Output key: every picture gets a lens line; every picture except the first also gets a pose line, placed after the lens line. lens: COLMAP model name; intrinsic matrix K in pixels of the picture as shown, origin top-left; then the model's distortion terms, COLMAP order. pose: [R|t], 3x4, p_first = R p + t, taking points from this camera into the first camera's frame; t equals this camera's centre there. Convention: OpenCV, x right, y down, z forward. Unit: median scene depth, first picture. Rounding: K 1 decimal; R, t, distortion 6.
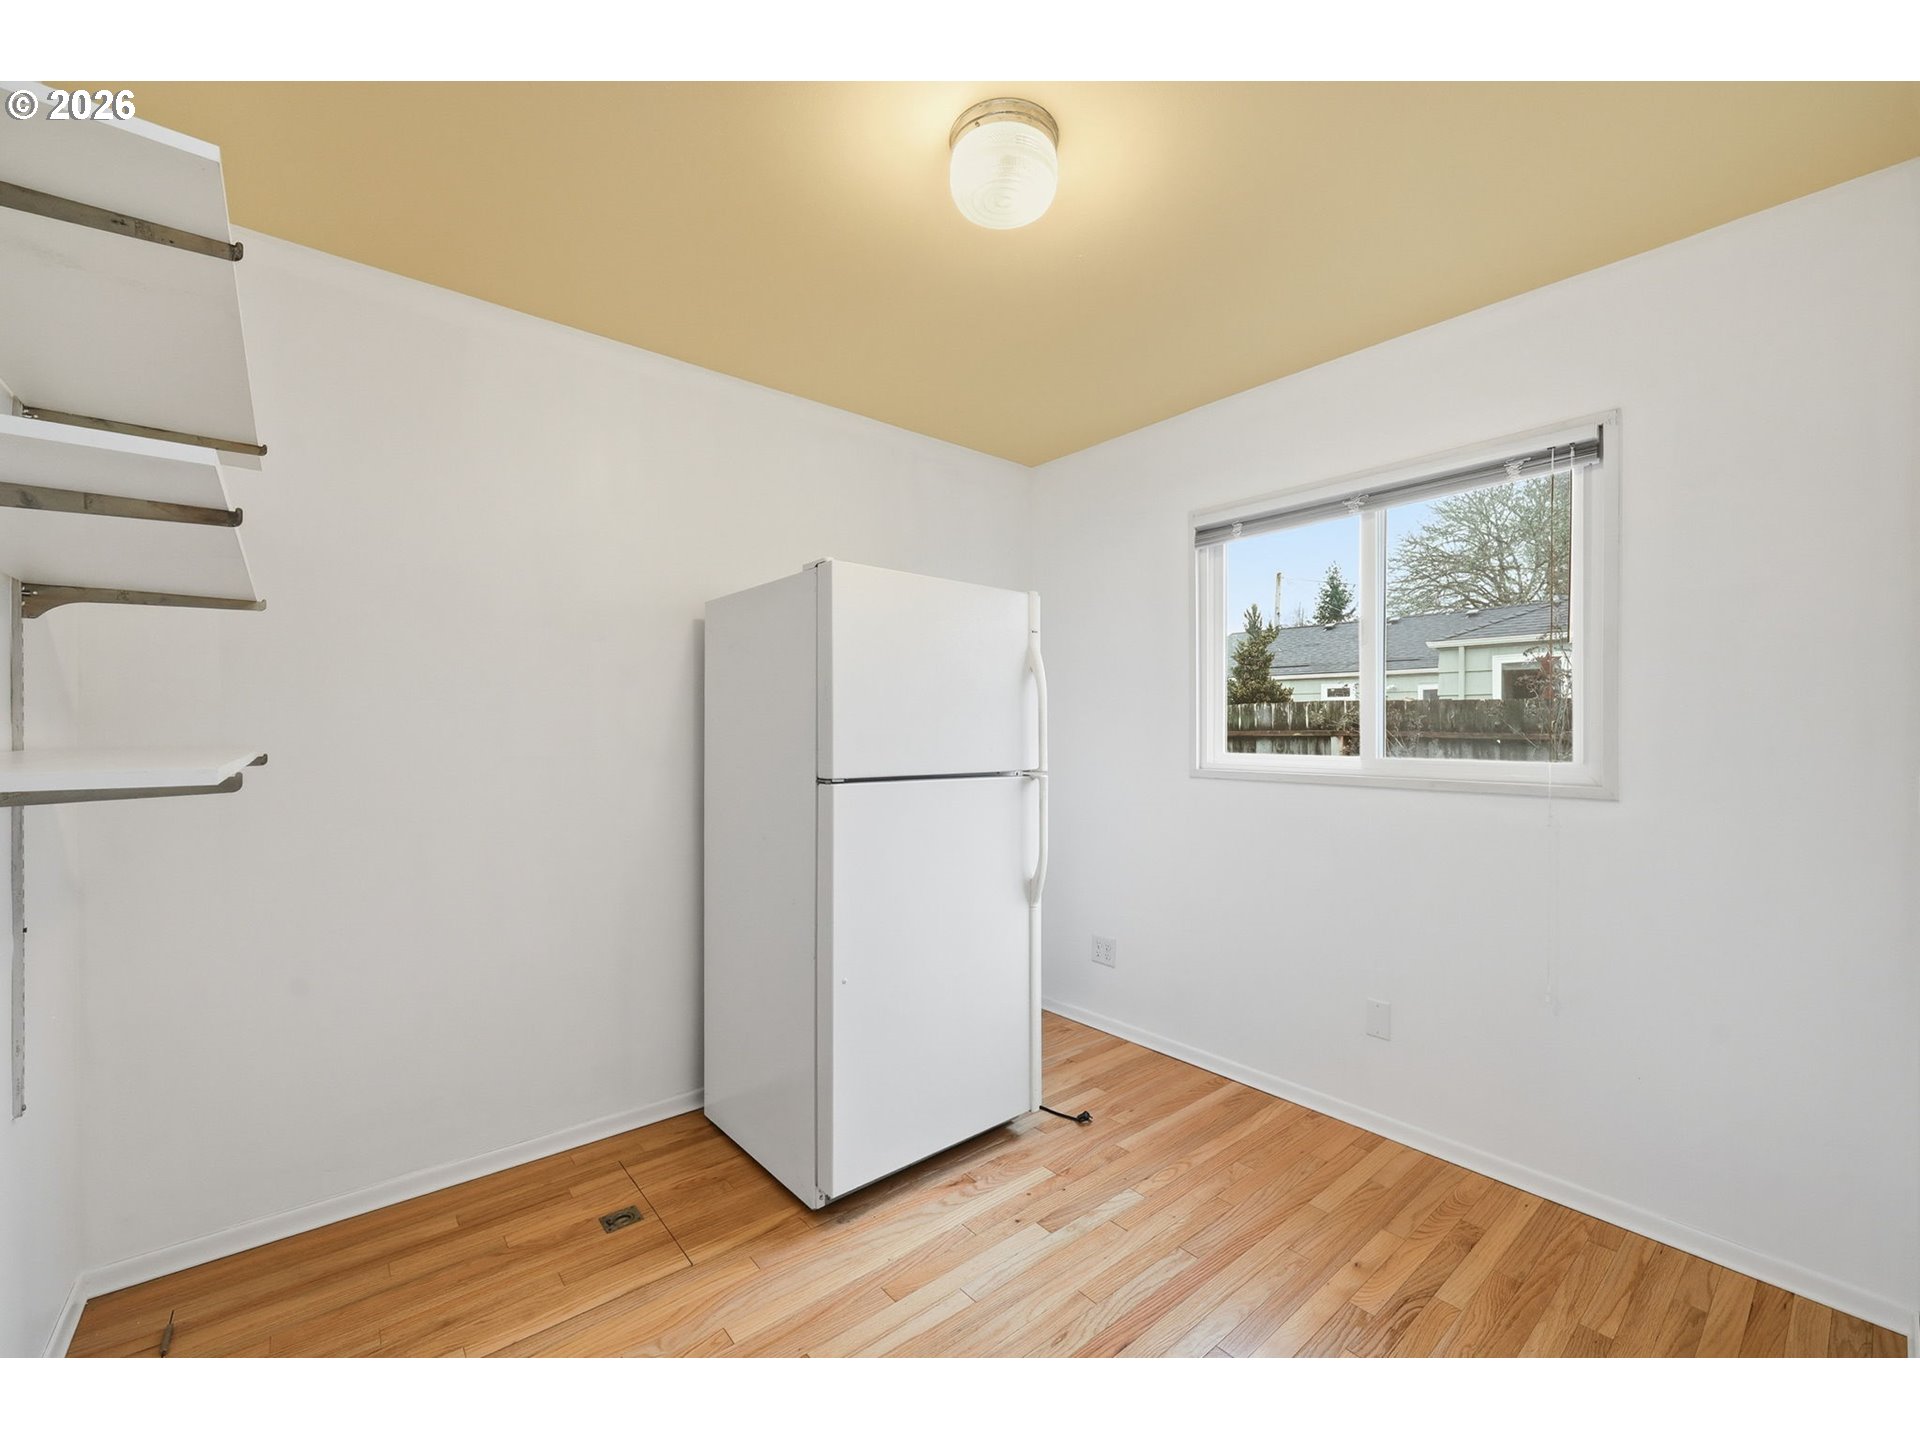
lens RADIAL K [[780.6, 0, 960.3], [0, 780.6, 724.0], [0, 0, 1]] dist [-0.001132, 0.000029]
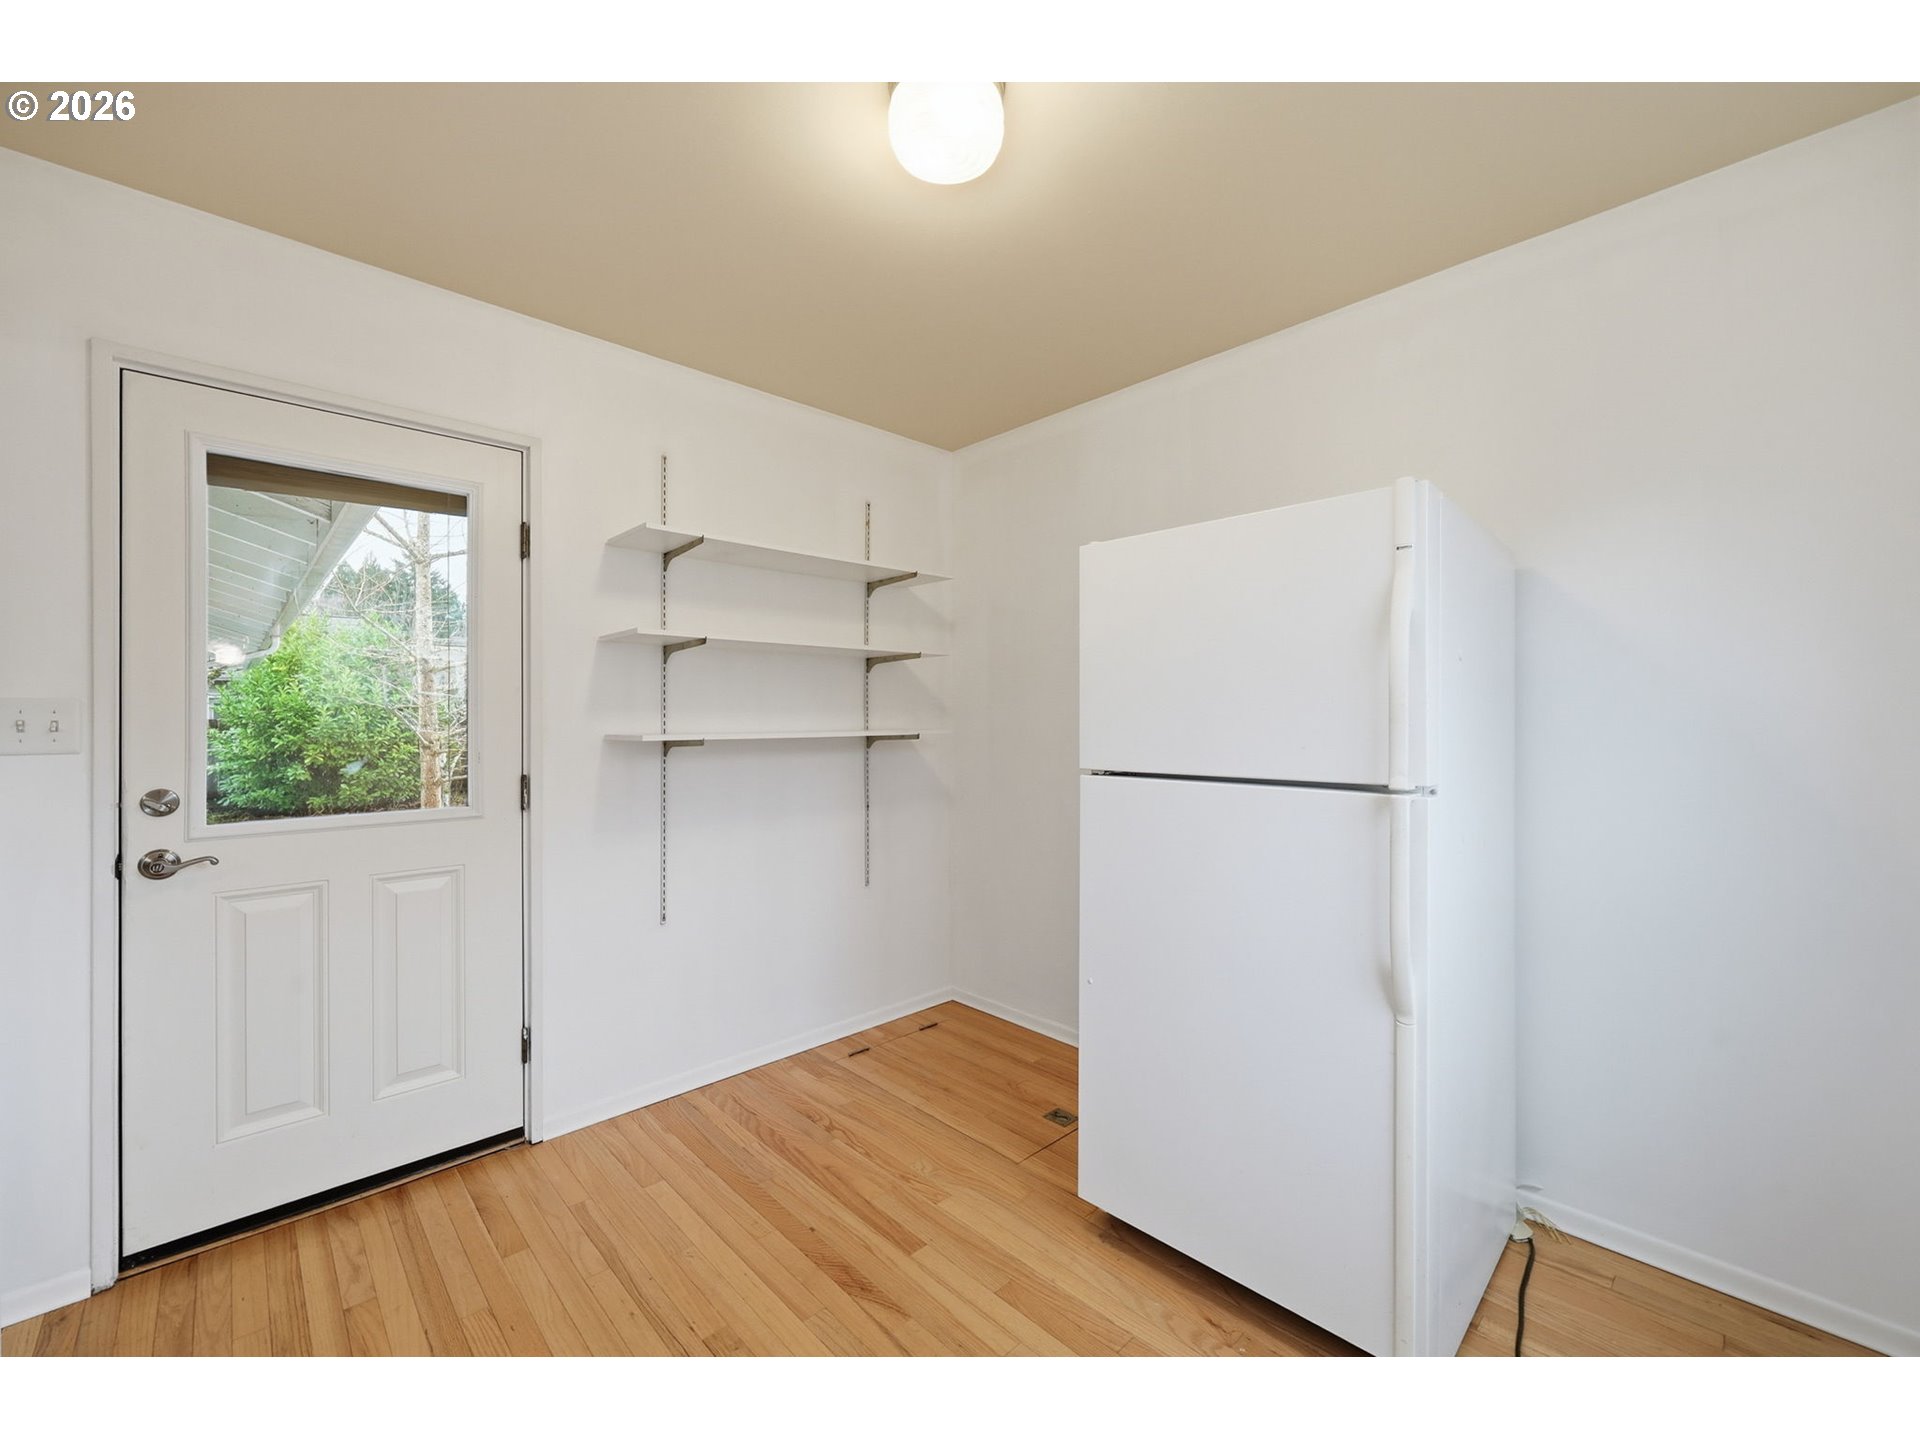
lens RADIAL K [[780.6, 0, 960.3], [0, 780.6, 724.0], [0, 0, 1]] dist [-0.001132, 0.000029]
pose [[0.070925, 0.008591, -0.997445, 0.837284], [0.007891, 0.999927, 0.009174, 0.005200], [0.997450, -0.008521, 0.070852, 0.827934]]
